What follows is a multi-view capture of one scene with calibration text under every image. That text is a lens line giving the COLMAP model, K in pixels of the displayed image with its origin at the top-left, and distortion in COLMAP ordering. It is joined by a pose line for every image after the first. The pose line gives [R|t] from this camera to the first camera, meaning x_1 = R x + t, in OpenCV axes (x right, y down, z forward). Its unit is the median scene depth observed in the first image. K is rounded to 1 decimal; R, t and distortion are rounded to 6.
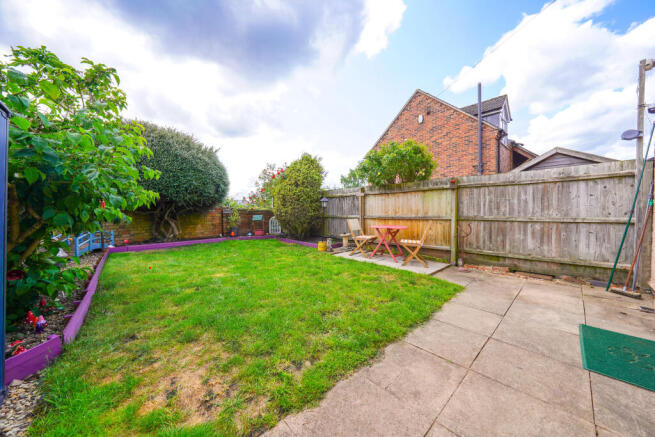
lens RADIAL K [[228.0, 0, 330.1], [0, 228.0, 214.4], [0, 0, 1]] dist [-0.018423, 0.001399]
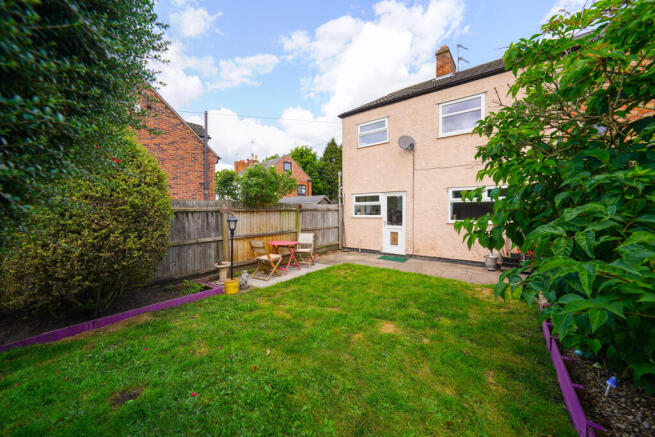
lens RADIAL K [[228.0, 0, 330.2], [0, 228.0, 216.5], [0, 0, 1]] dist [-0.018423, 0.001399]
pose [[-0.173619, -0.004716, 0.984802, -0.761907], [0.036569, 0.999268, 0.011233, -0.067316], [-0.984134, 0.037964, -0.173319, 0.835368]]
